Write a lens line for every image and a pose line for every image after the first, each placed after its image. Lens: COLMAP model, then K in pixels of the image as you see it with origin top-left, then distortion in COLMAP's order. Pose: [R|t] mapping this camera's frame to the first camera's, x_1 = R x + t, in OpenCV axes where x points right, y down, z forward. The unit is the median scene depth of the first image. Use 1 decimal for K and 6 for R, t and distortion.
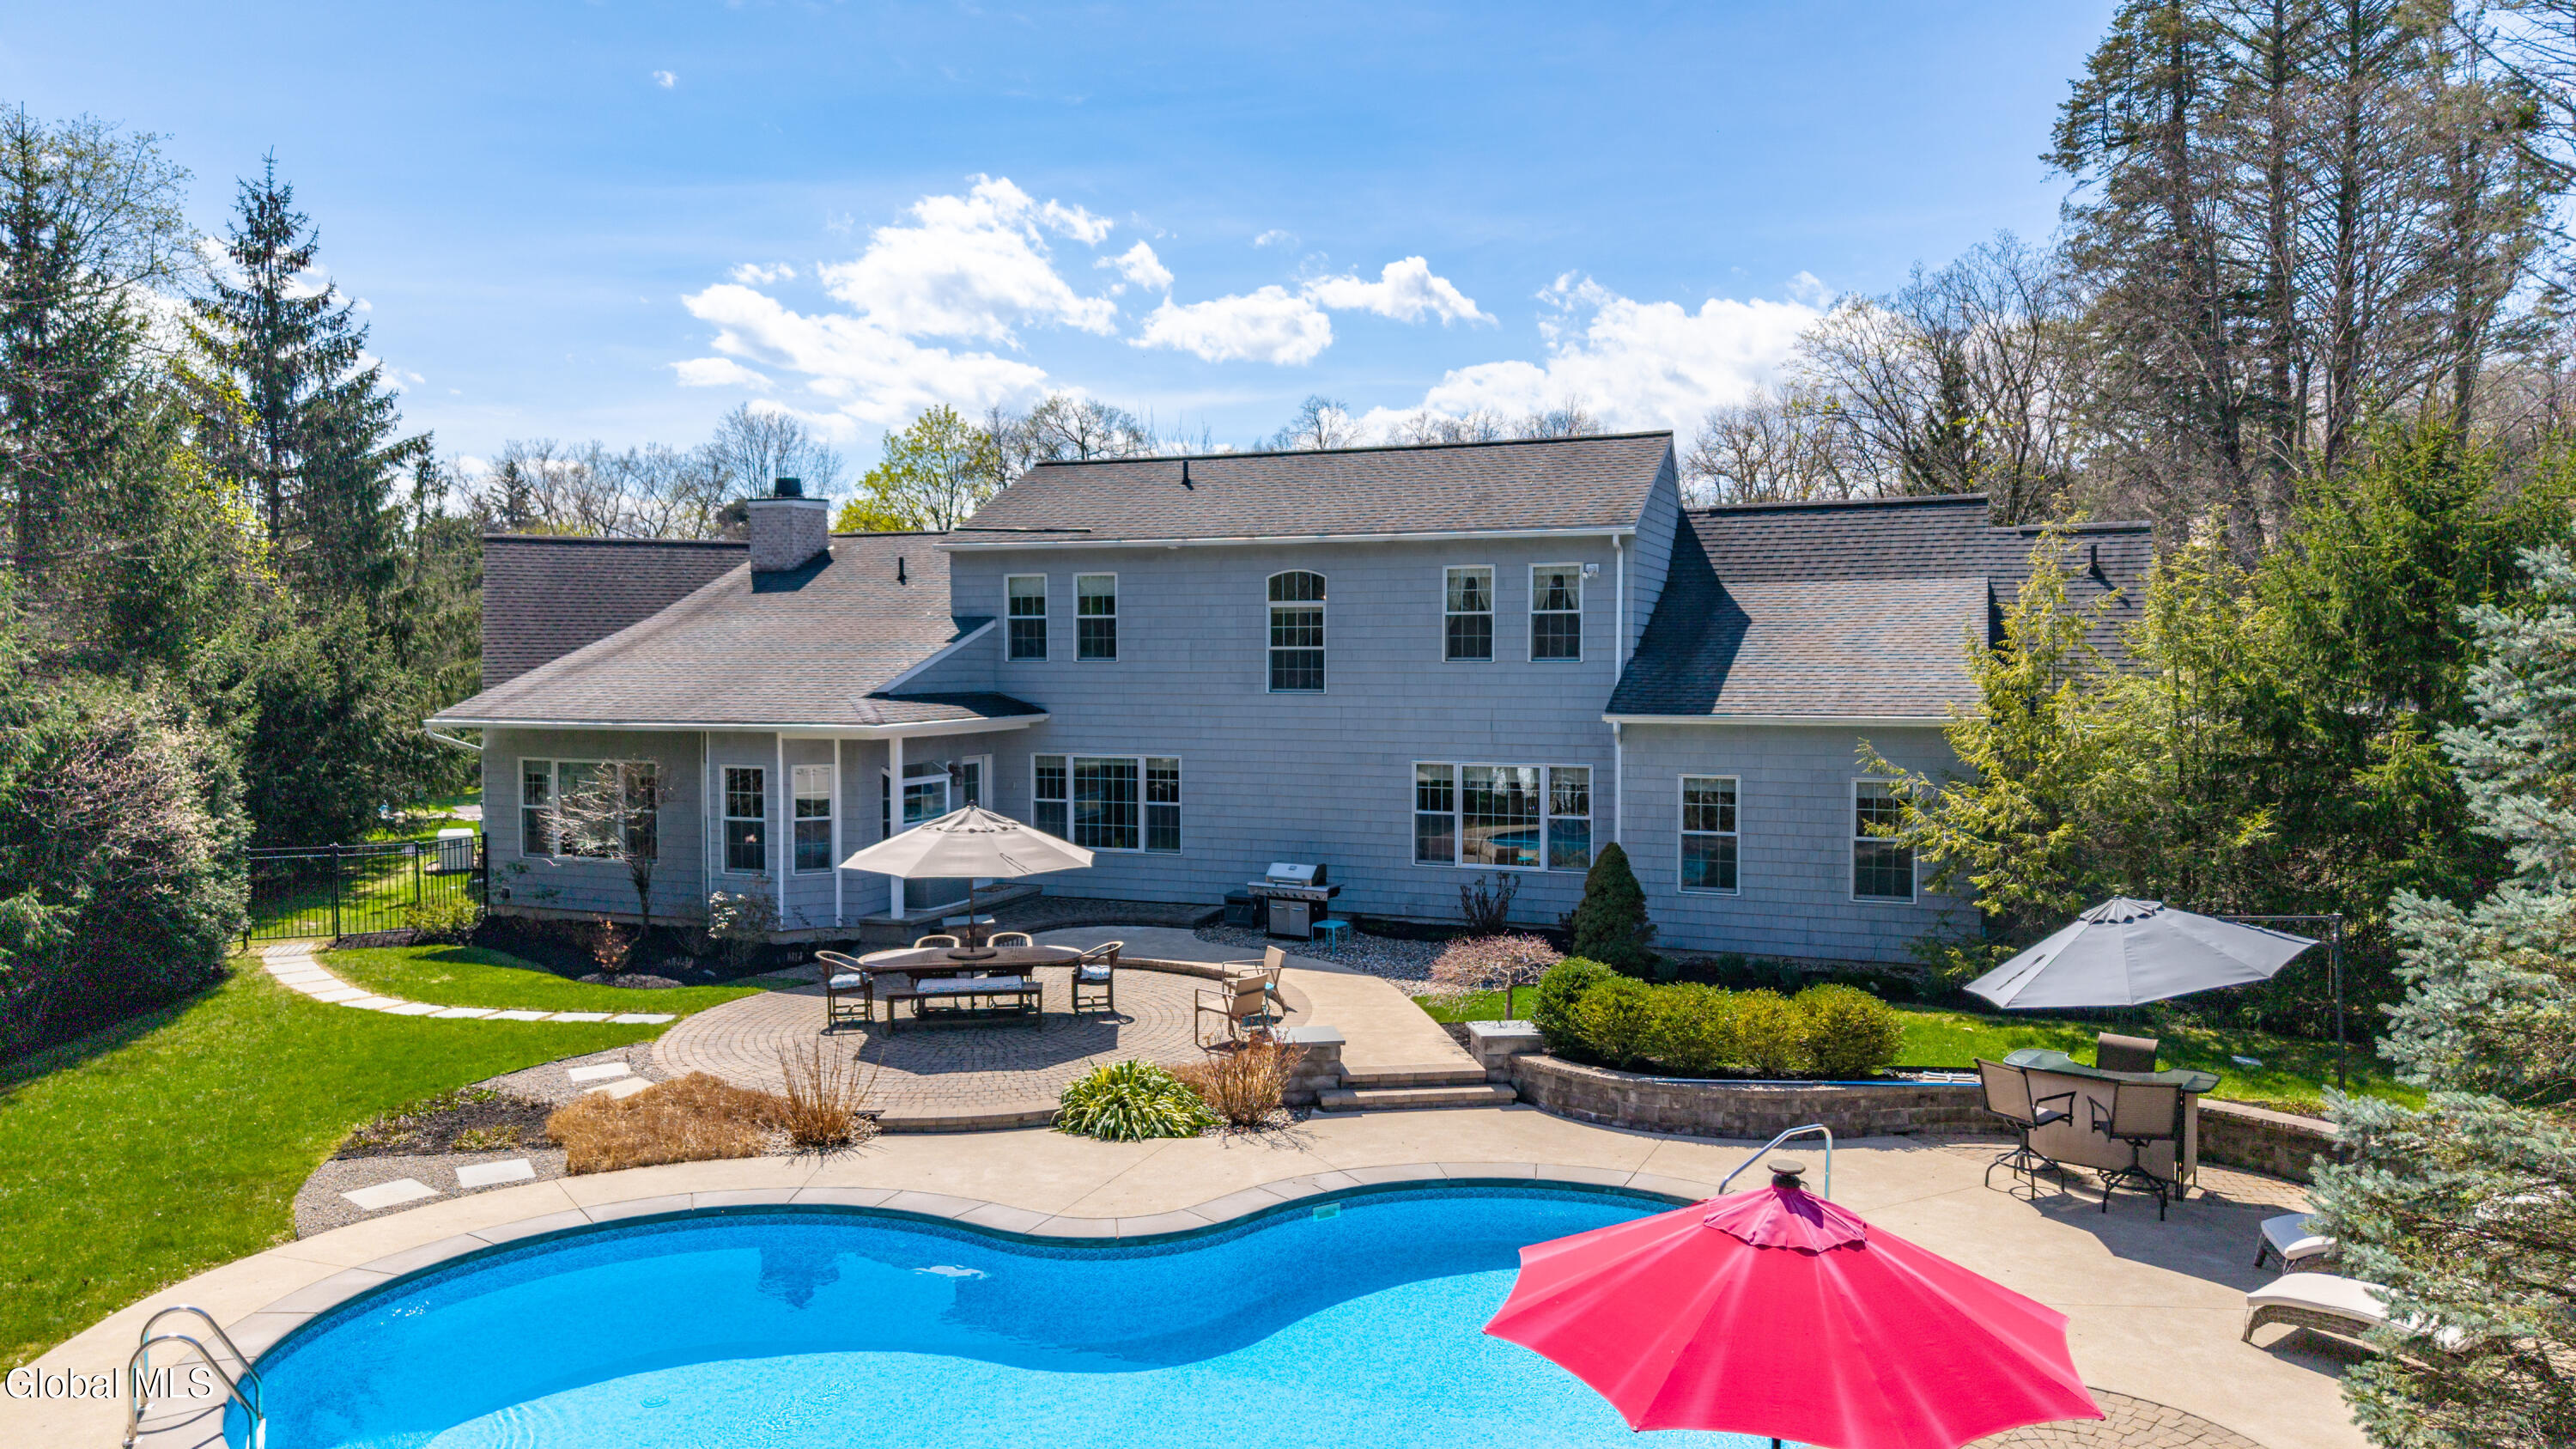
lens RADIAL K [[1747.3, 0, 1262.8], [0, 1747.3, 730.8], [0, 0, 1]] dist [0.017889, 0.000844]
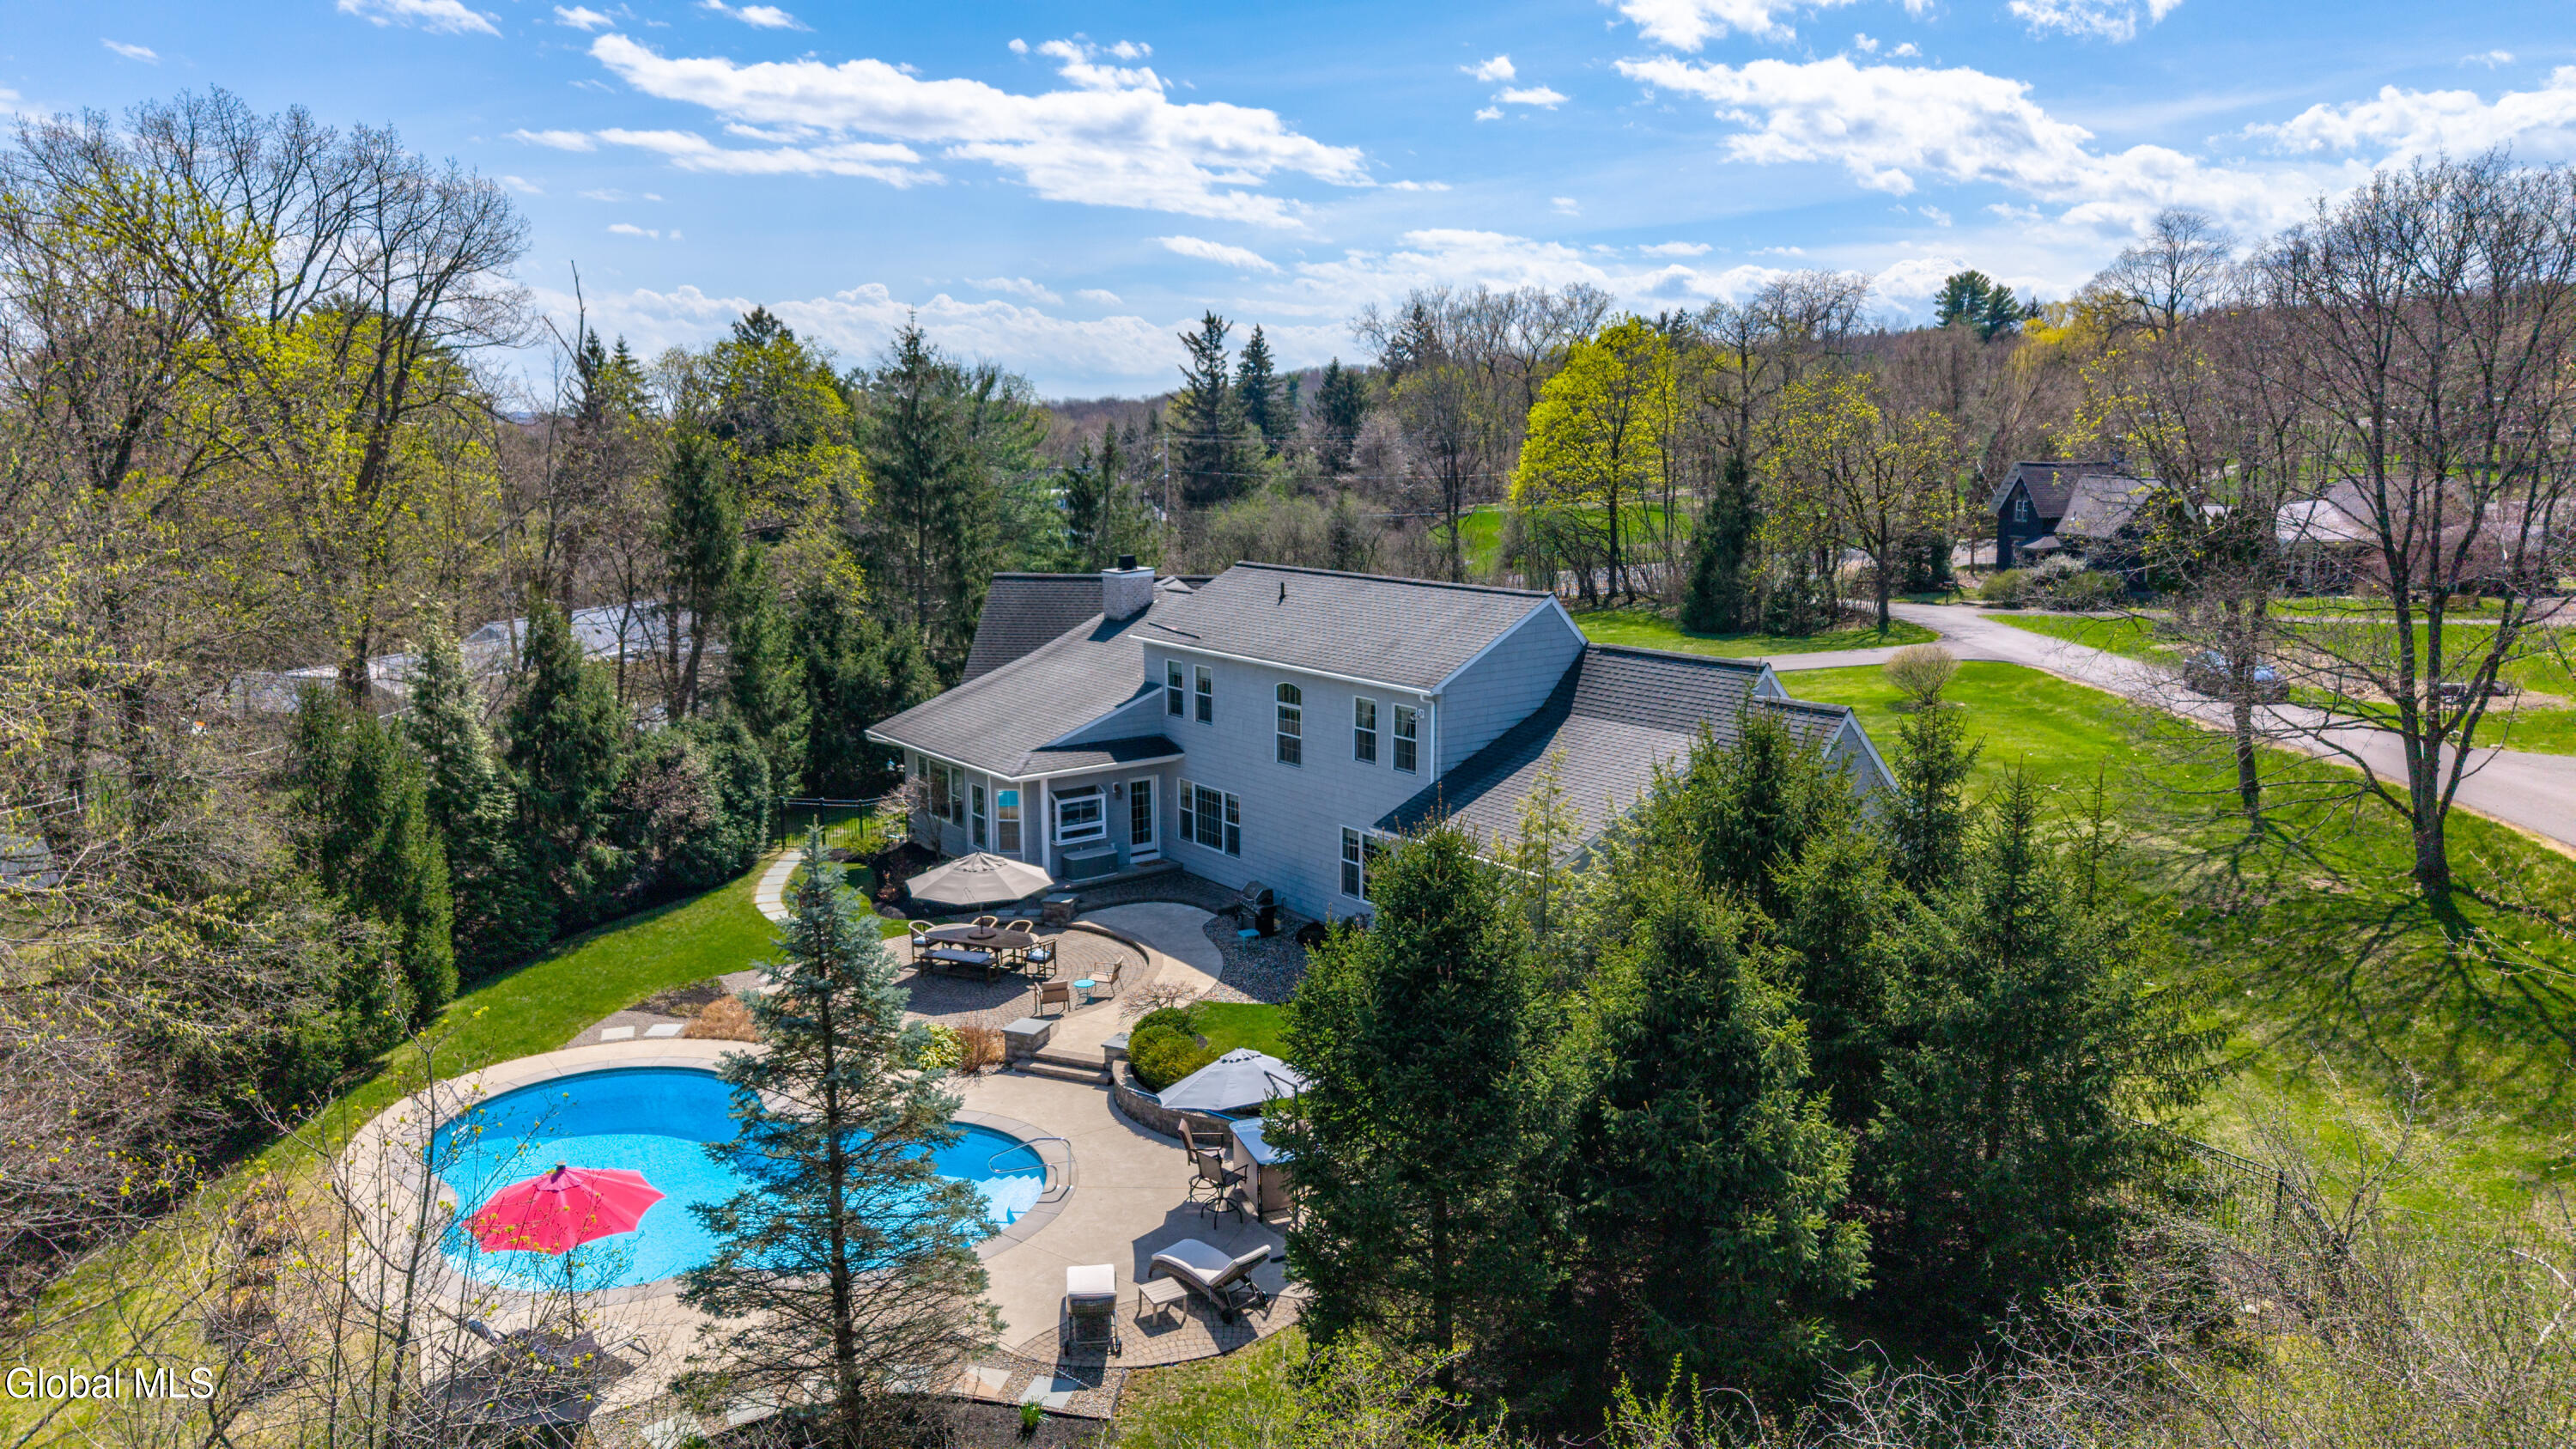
lens RADIAL K [[1721.3, 0, 1226.9], [0, 1721.3, 709.4], [0, 0, 1]] dist [0.125049, -0.000145]
pose [[0.837698, 0.078954, -0.540396, 0.760586], [-0.013492, 0.992184, 0.124048, -0.248975], [0.545967, -0.096624, 0.832217, -0.232079]]
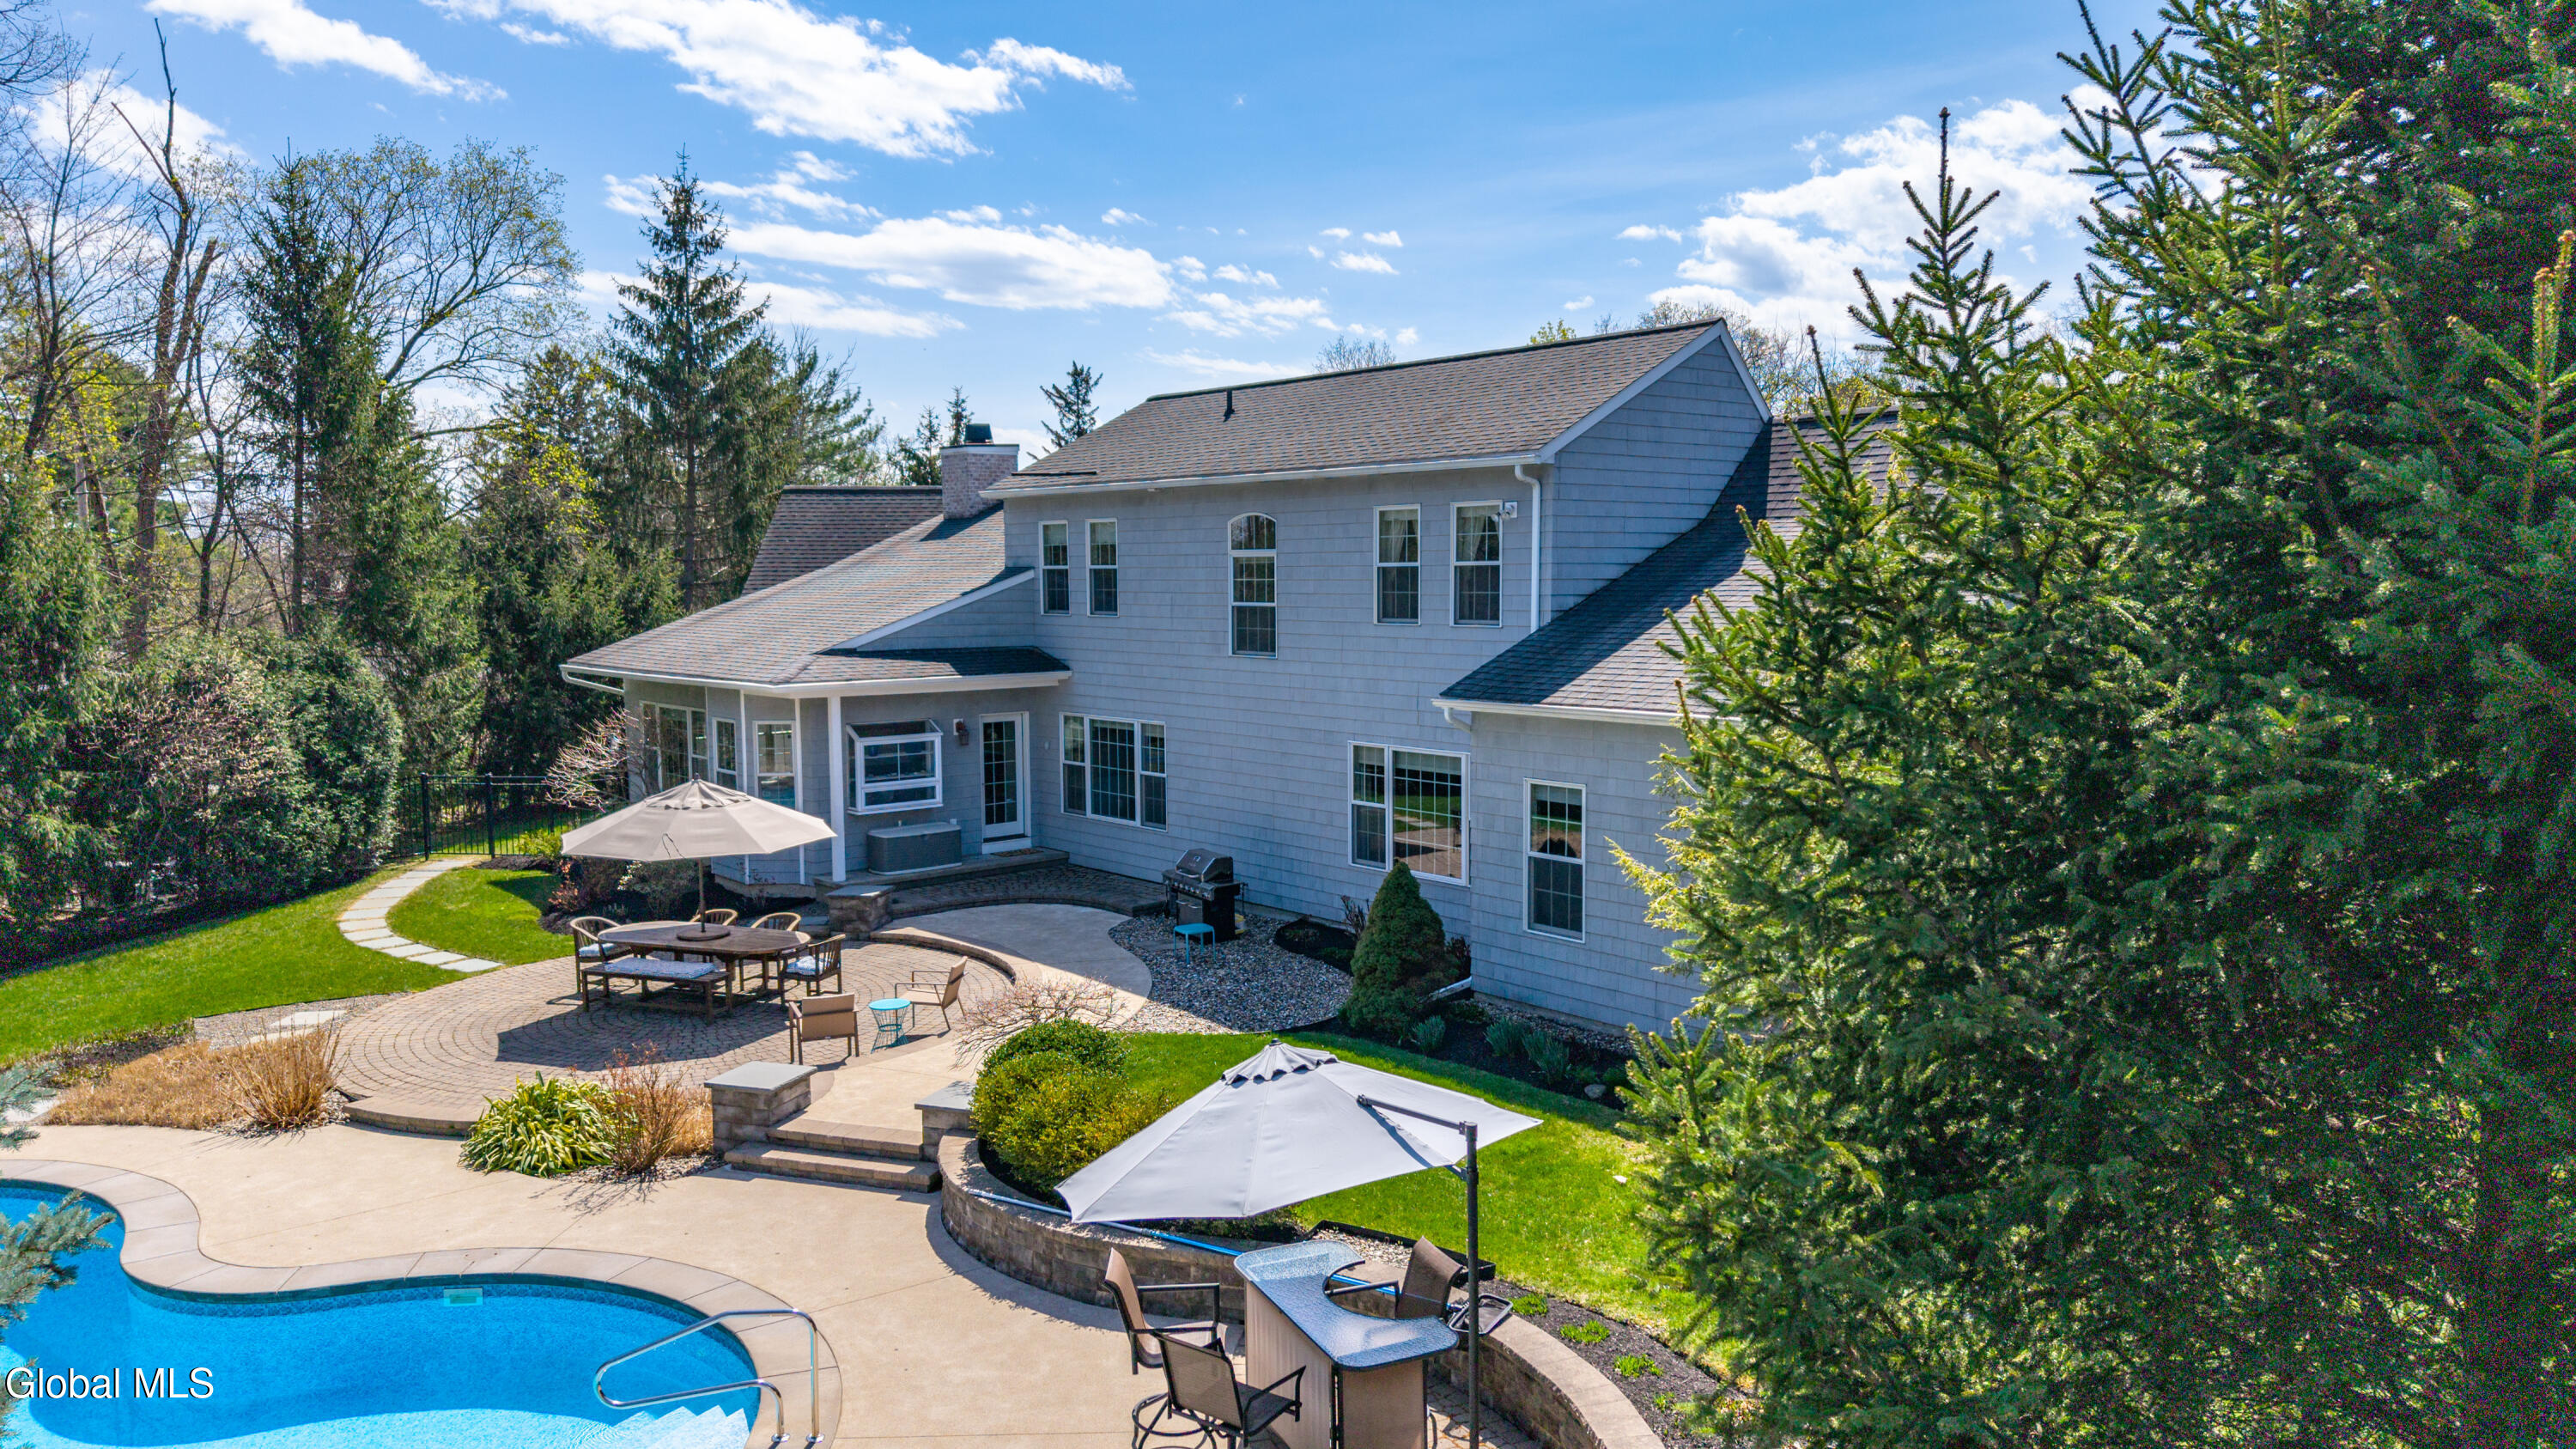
lens RADIAL K [[1747.3, 0, 1262.8], [0, 1747.3, 730.8], [0, 0, 1]] dist [0.017889, 0.000844]
pose [[0.888283, 0.038073, -0.457717, 0.425542], [-0.016426, 0.998554, 0.051184, -0.029061], [0.459004, -0.037947, 0.887624, 0.231094]]
